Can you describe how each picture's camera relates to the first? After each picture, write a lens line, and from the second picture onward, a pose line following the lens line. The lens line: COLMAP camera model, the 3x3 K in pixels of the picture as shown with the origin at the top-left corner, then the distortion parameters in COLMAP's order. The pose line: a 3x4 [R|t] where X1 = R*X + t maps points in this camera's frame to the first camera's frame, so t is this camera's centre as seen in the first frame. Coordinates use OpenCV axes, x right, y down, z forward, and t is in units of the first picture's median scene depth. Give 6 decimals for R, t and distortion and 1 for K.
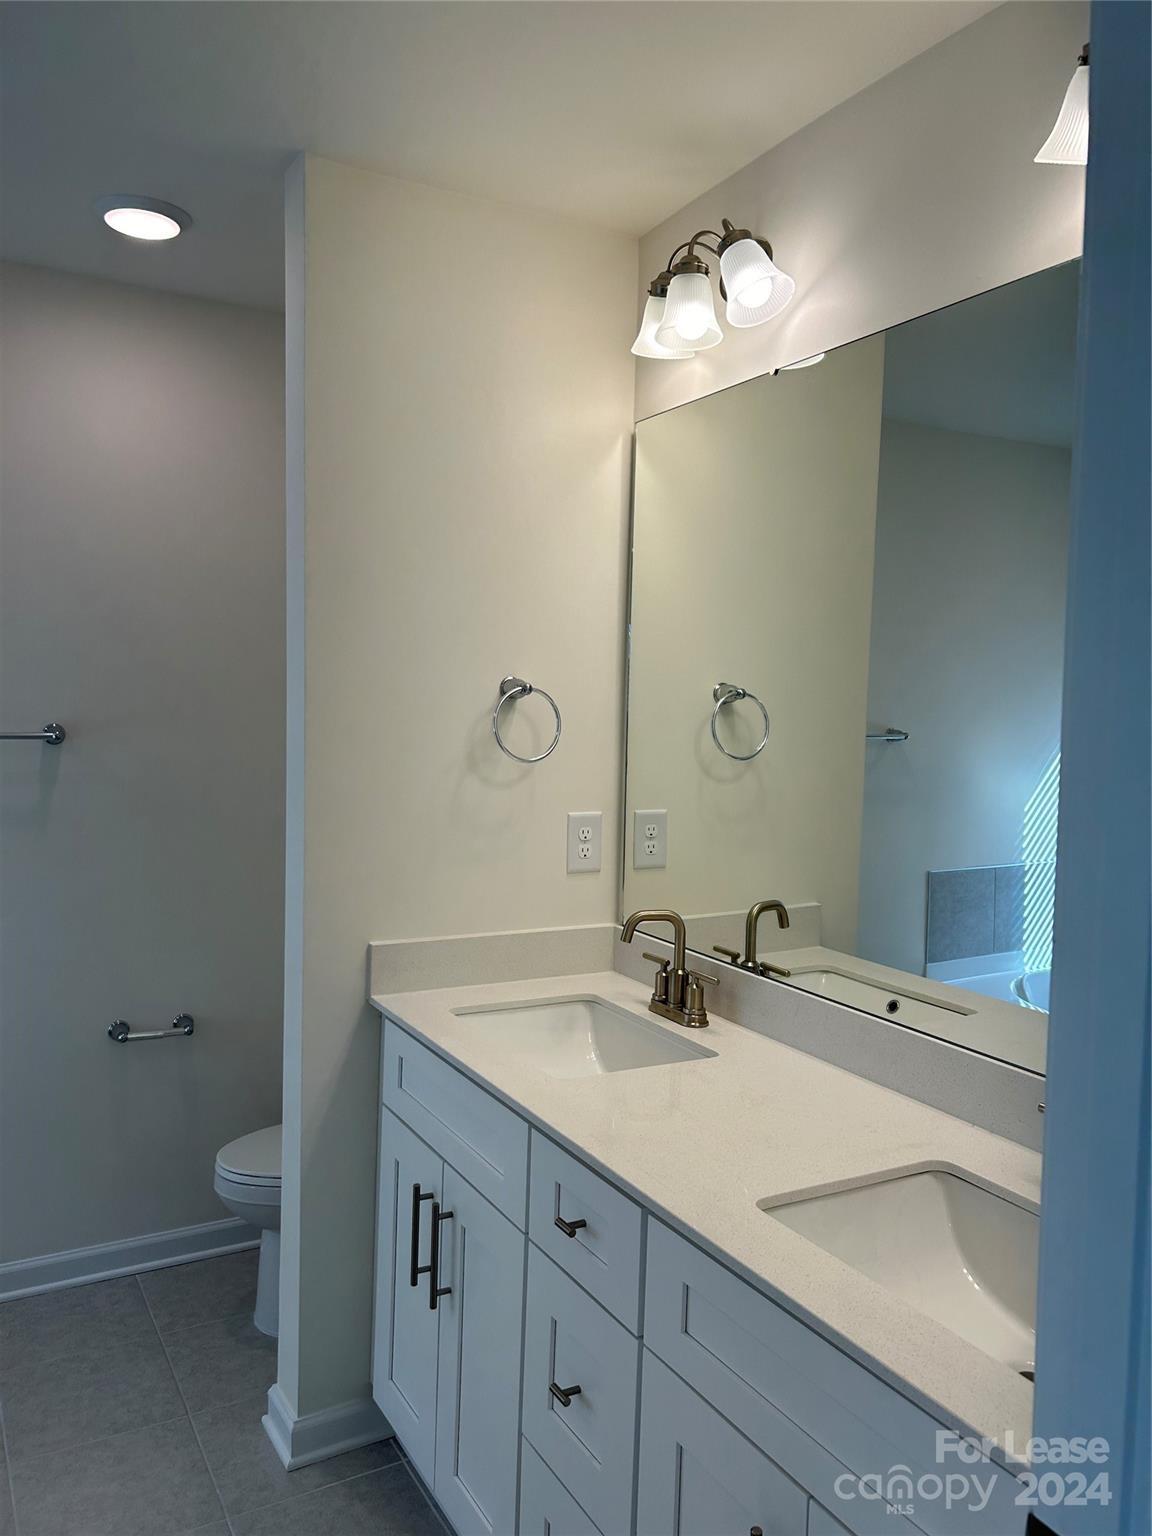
lens RADIAL K [[1160.3, 0, 579.2], [0, 1160.3, 780.6], [0, 0, 1]] dist [0.053096, -0.070099]
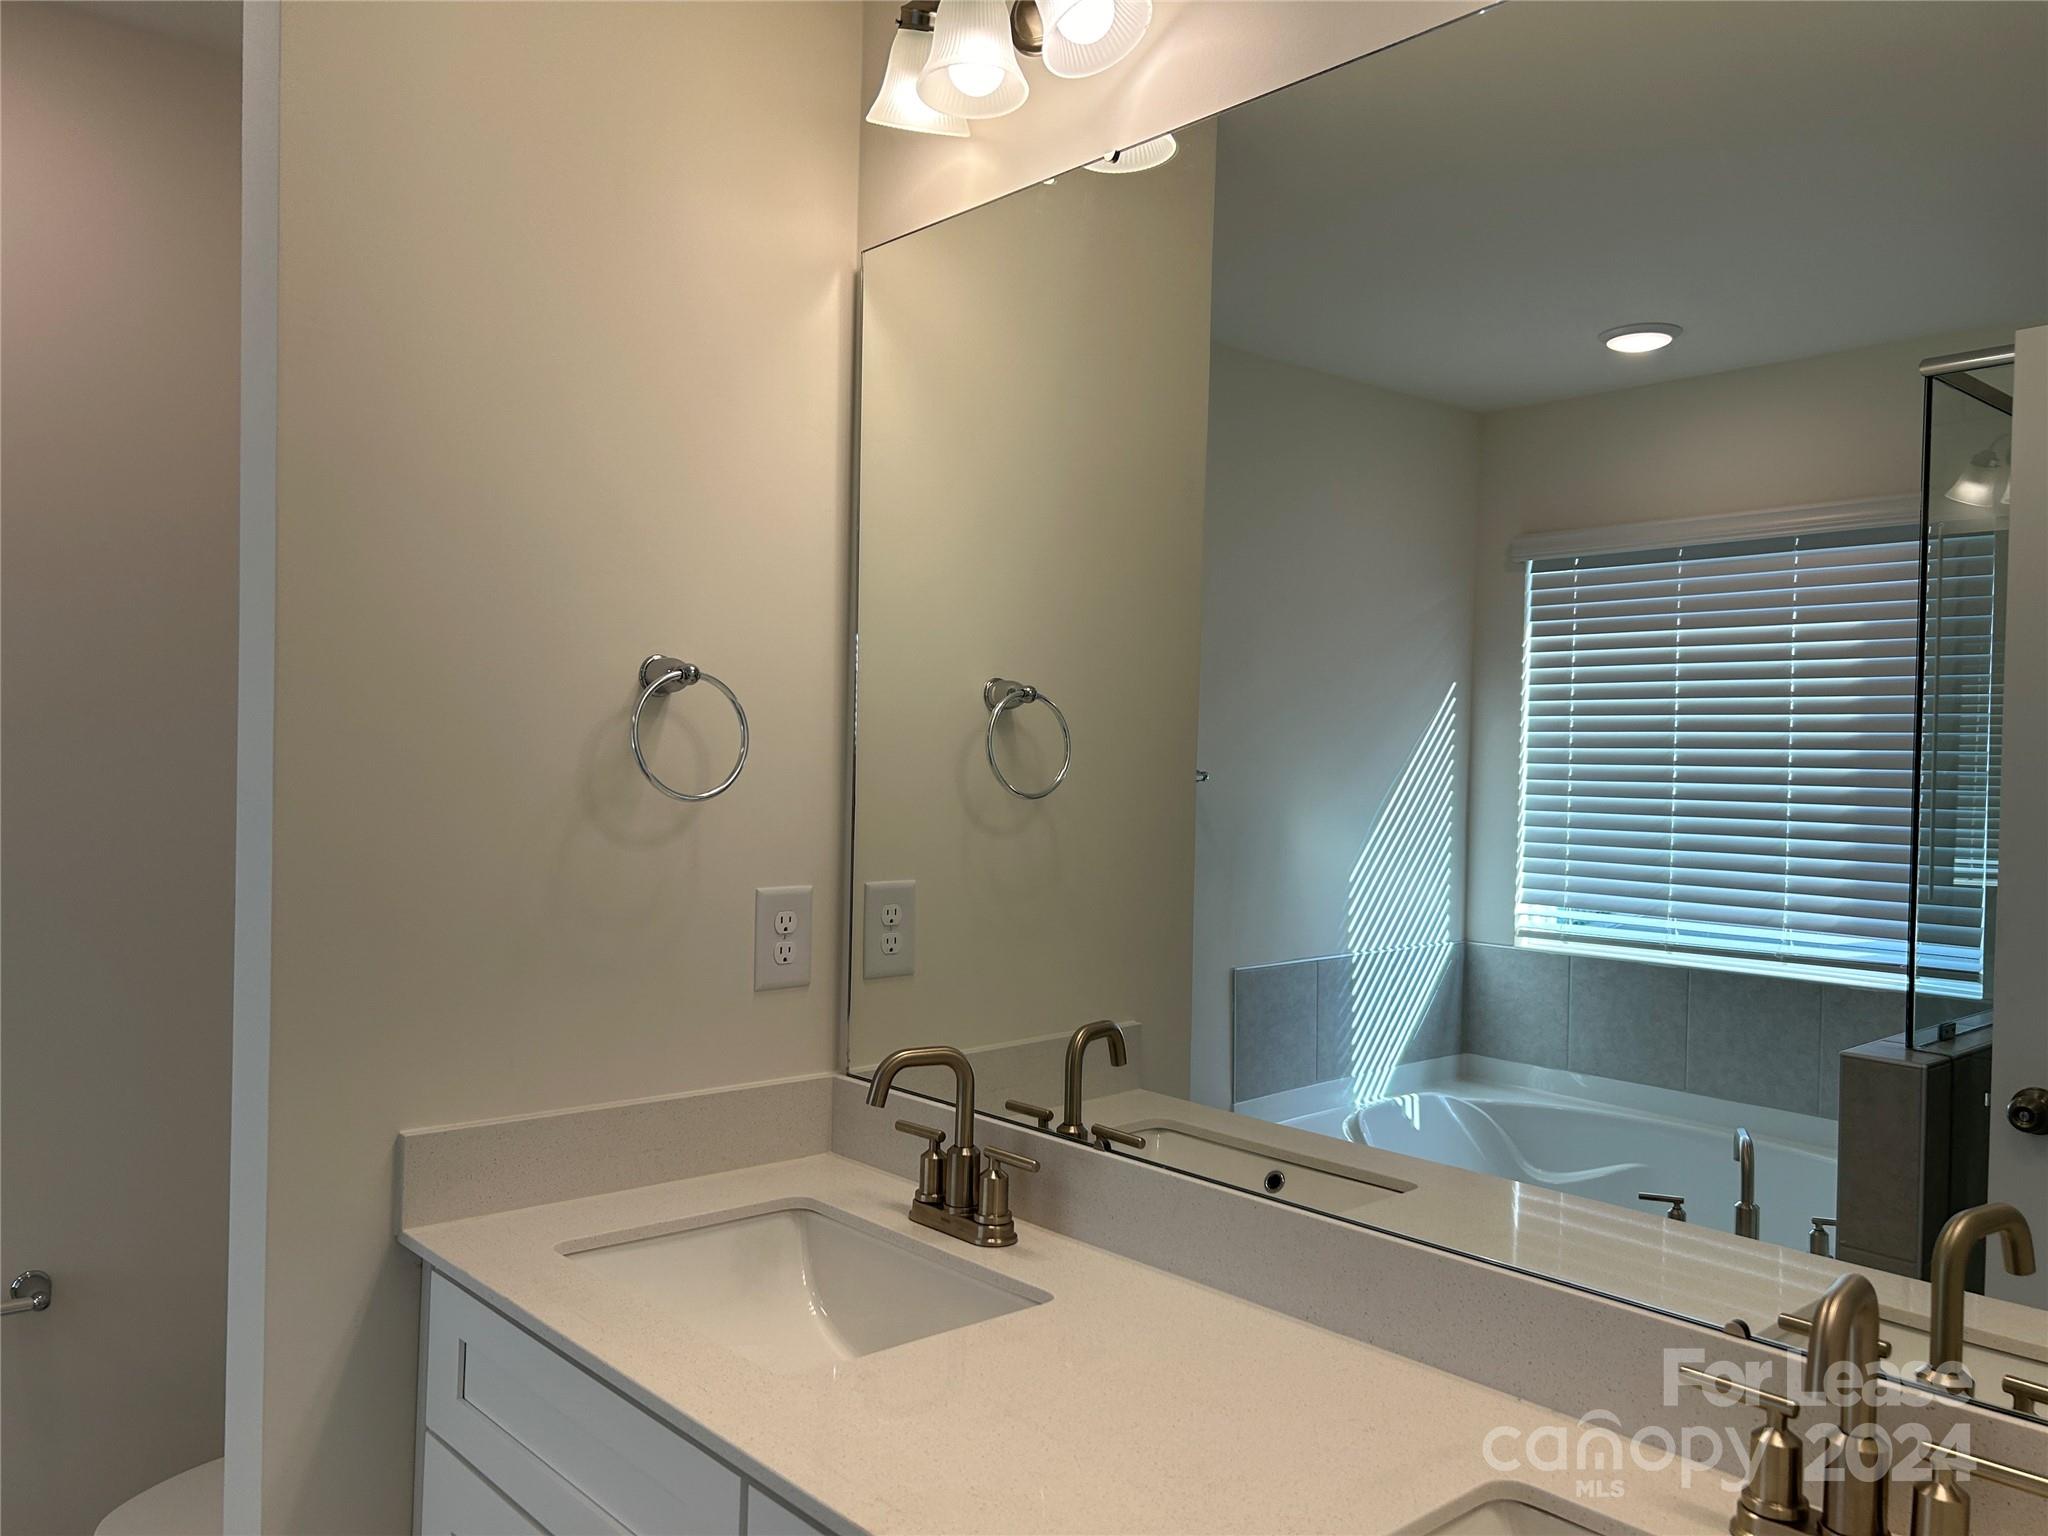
lens RADIAL K [[1547.0, 0, 1027.7], [0, 1547.0, 773.3], [0, 0, 1]] dist [0.053096, -0.070099]
pose [[0.974634, -0.005333, 0.223742, -0.054735], [0.017821, 0.998391, -0.053832, 0.015391], [-0.223095, 0.056454, 0.973161, 0.206500]]
